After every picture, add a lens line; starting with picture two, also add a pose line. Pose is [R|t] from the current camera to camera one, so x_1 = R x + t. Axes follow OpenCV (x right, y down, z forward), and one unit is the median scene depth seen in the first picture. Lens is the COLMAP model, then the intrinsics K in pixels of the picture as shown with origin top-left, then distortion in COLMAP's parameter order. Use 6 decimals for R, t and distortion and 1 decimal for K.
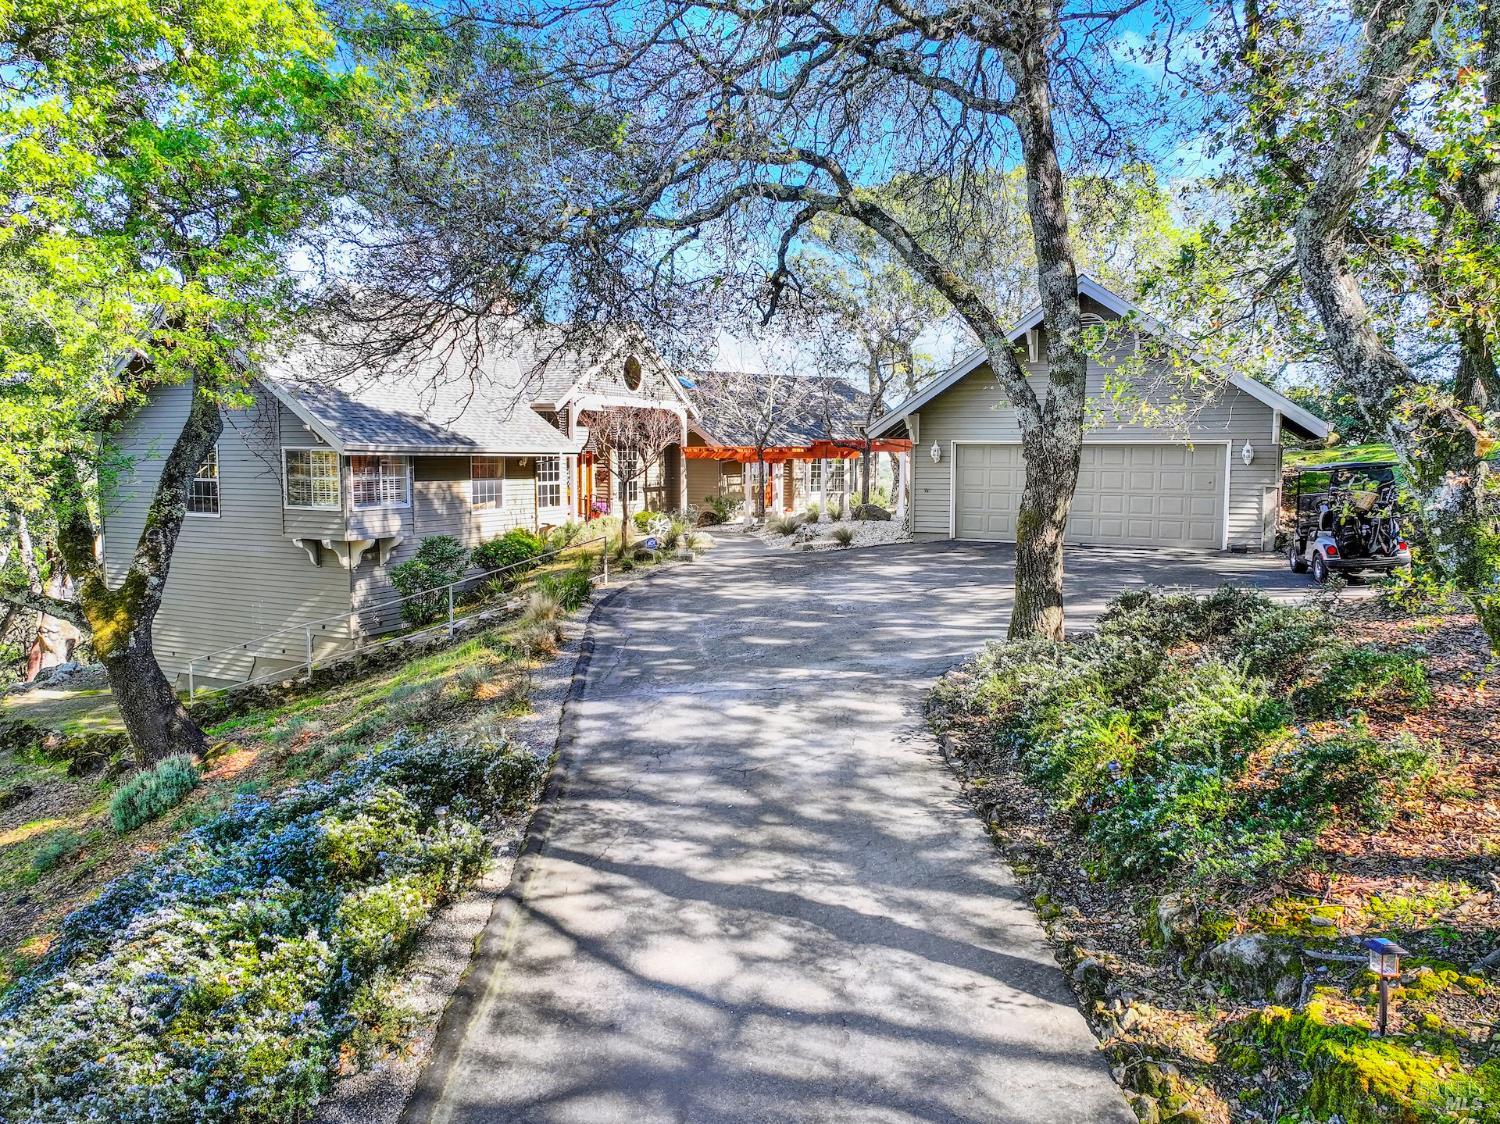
lens RADIAL K [[1049.3, 0, 749.1], [0, 1049.3, 561.8], [0, 0, 1]] dist [-0.003431, -0.000061]
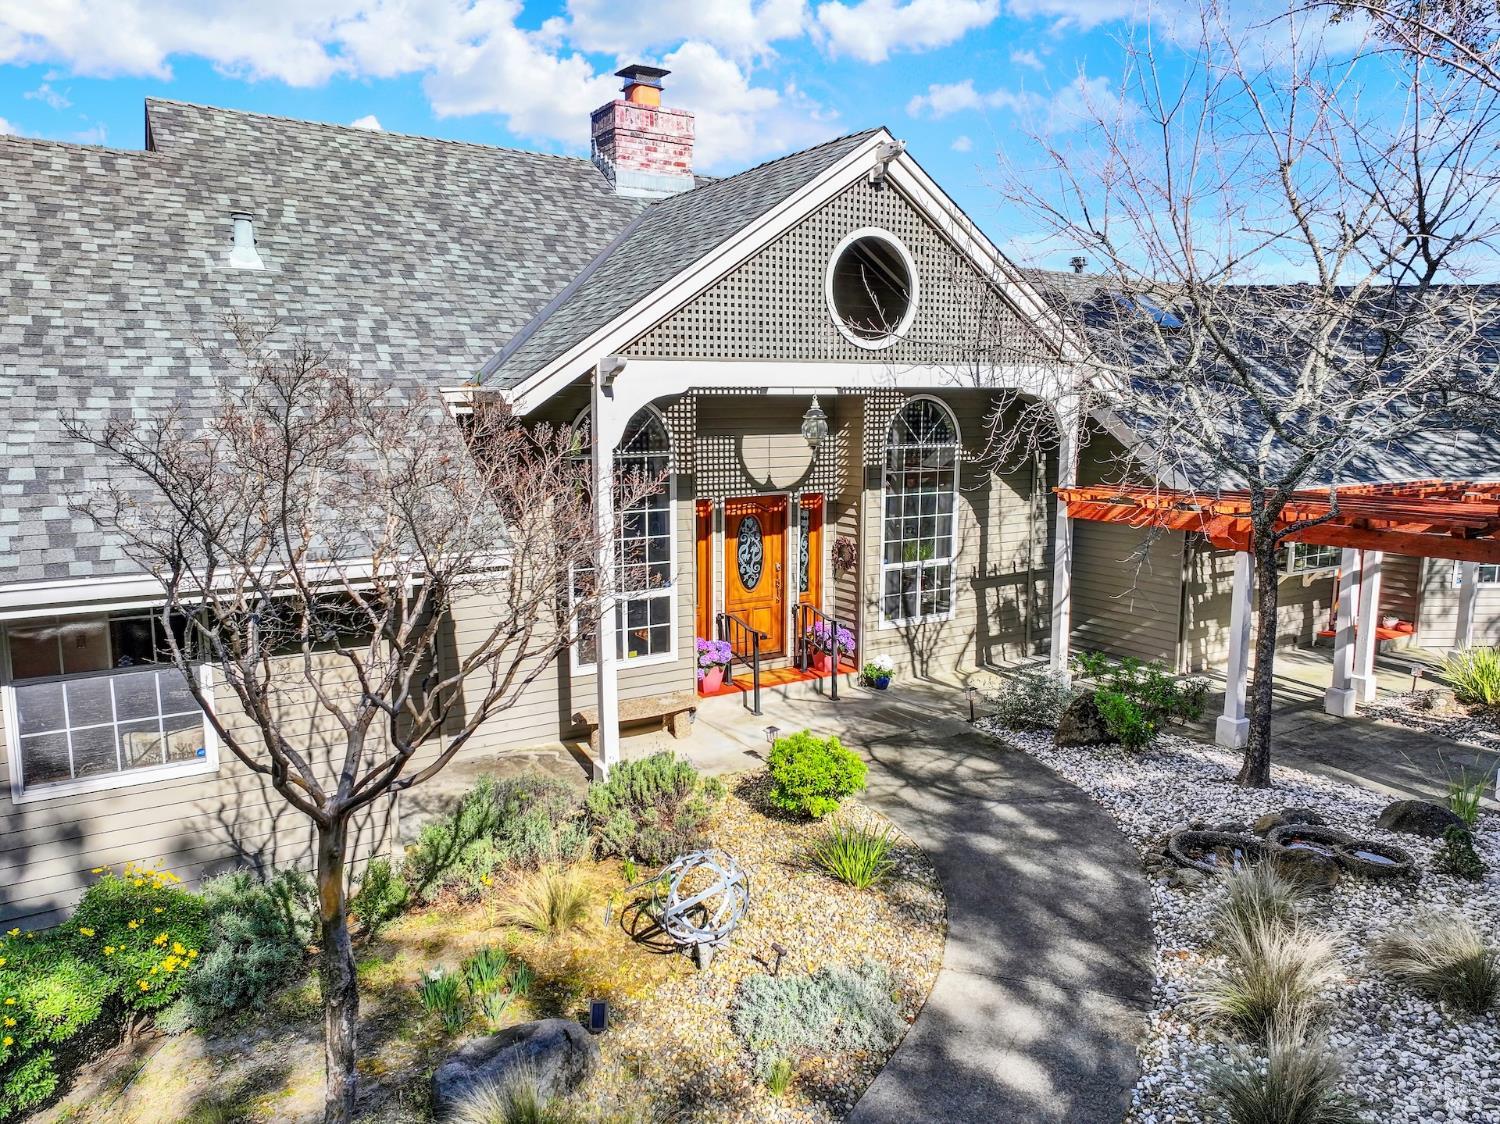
lens RADIAL K [[1049.3, 0, 752.4], [0, 1049.3, 558.9], [0, 0, 1]] dist [-0.003431, -0.000061]
pose [[0.851762, 0.069647, -0.519279, 0.037948], [-0.045675, 0.997223, 0.058830, -0.102329], [0.521934, -0.026391, 0.852577, 0.637177]]
